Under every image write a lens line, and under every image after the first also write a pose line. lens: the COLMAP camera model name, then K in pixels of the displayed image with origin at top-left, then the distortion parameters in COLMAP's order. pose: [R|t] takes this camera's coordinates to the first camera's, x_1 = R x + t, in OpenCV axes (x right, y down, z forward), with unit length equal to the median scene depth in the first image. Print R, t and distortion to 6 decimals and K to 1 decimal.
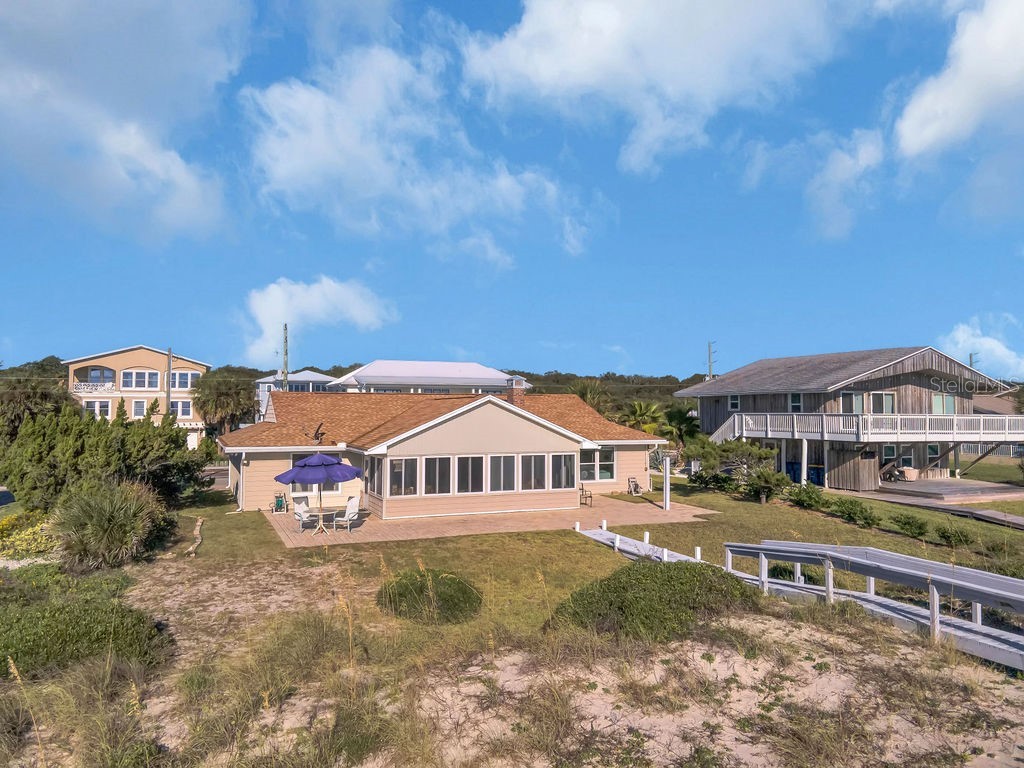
lens RADIAL K [[748.2, 0, 508.2], [0, 748.2, 380.4], [0, 0, 1]] dist [0.013933, 0.050863]
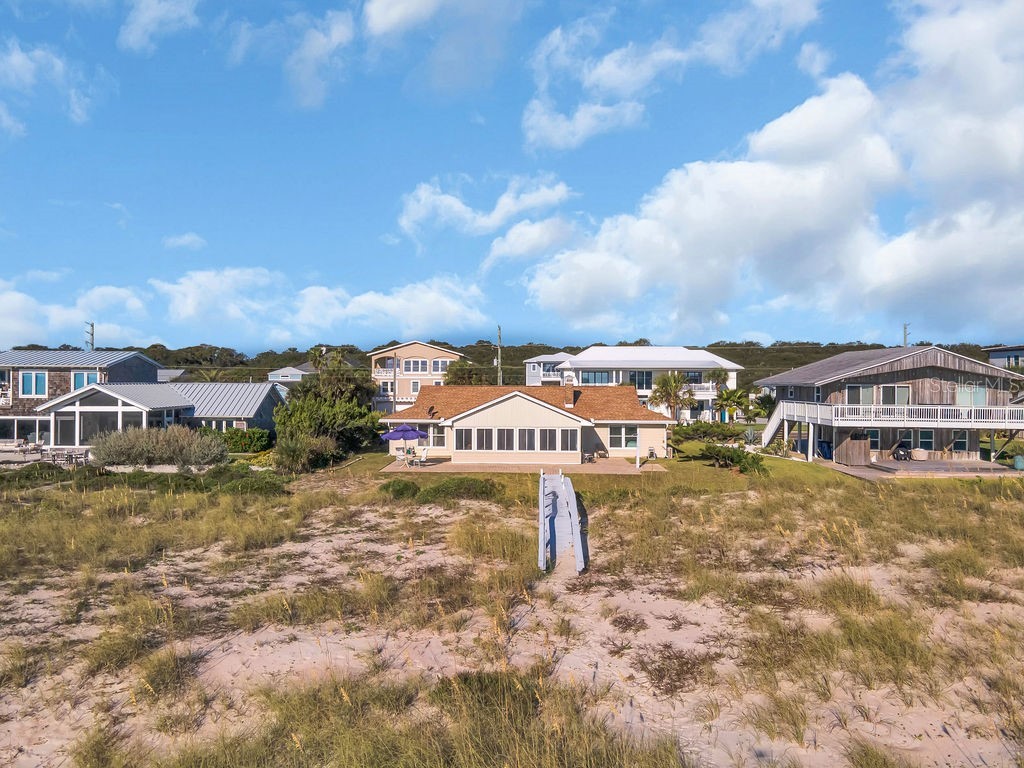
lens RADIAL K [[752.3, 0, 508.5], [0, 752.3, 382.6], [0, 0, 1]] dist [0.032304, 0.004897]
pose [[0.910073, 0.003910, -0.414428, 0.635356], [0.014228, 0.999071, 0.040669, -0.065450], [0.414203, -0.042909, 0.909173, -0.487319]]
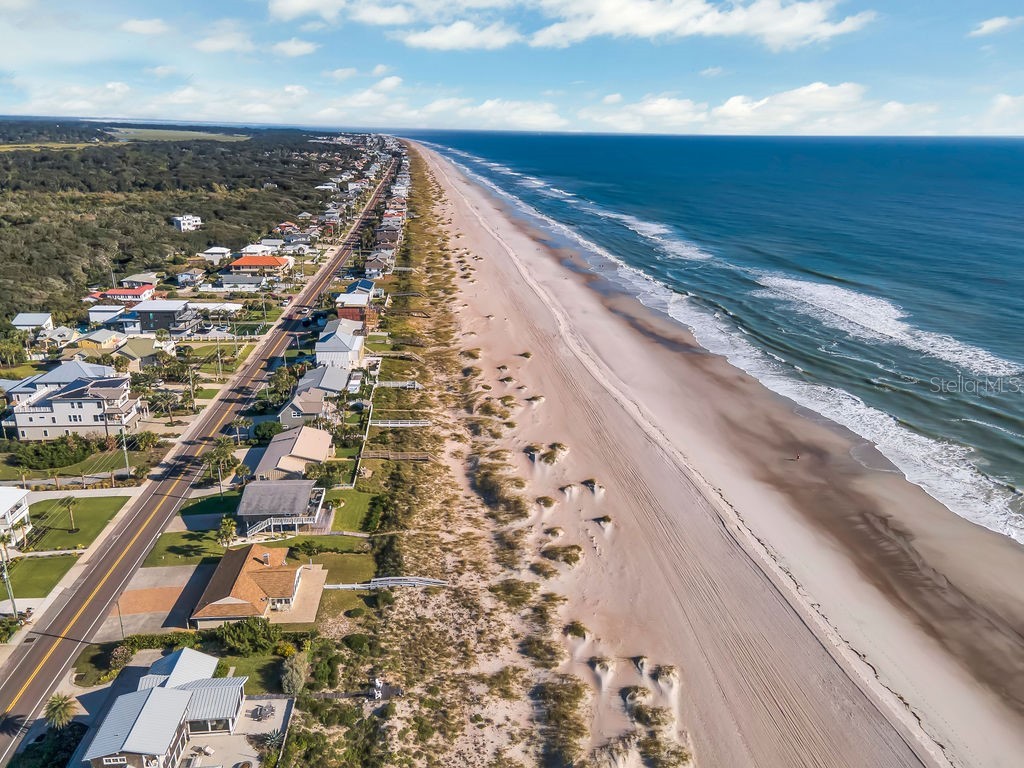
lens RADIAL K [[746.3, 0, 507.5], [0, 746.3, 380.5], [0, 0, 1]] dist [0.031743, 0.010080]
pose [[0.318860, -0.296569, 0.900208, -3.257893], [-0.060941, 0.941405, 0.331727, -2.562058], [-0.945841, -0.160634, 0.282103, -1.227932]]
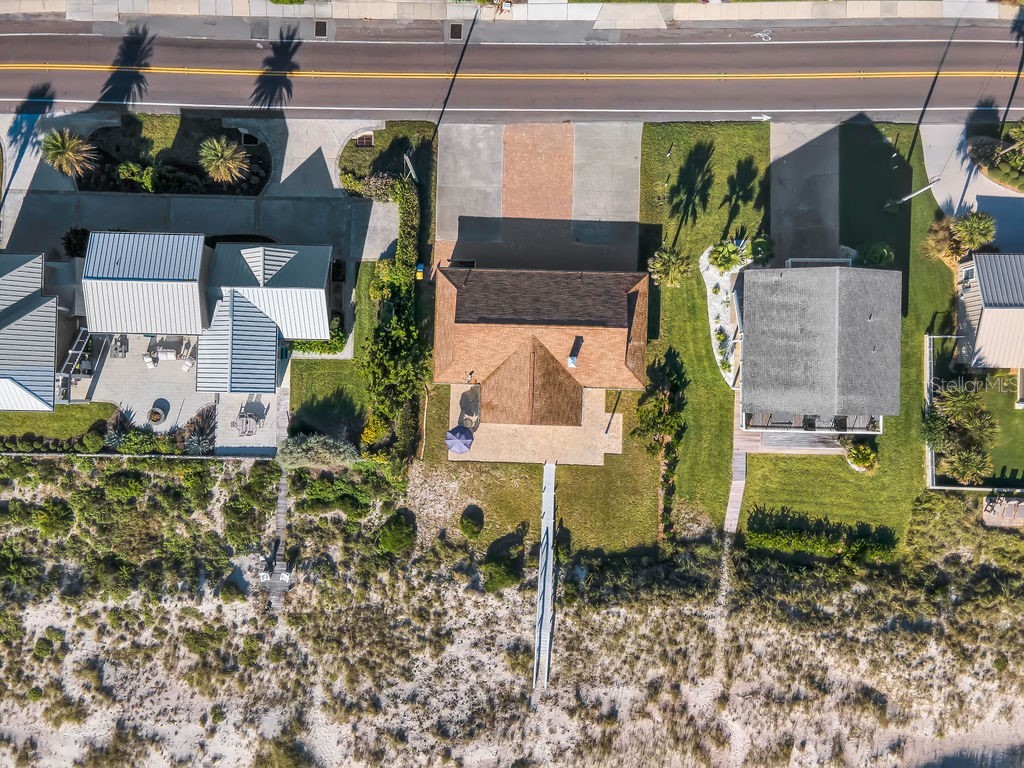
lens RADIAL K [[711.6, 0, 513.9], [0, 711.6, 383.7], [0, 0, 1]] dist [0.009201, 0.037890]
pose [[0.907993, 0.417955, -0.029375, -0.058969], [0.039407, -0.015392, 0.999105, -2.226819], [0.417128, -0.908337, -0.030447, 1.164825]]
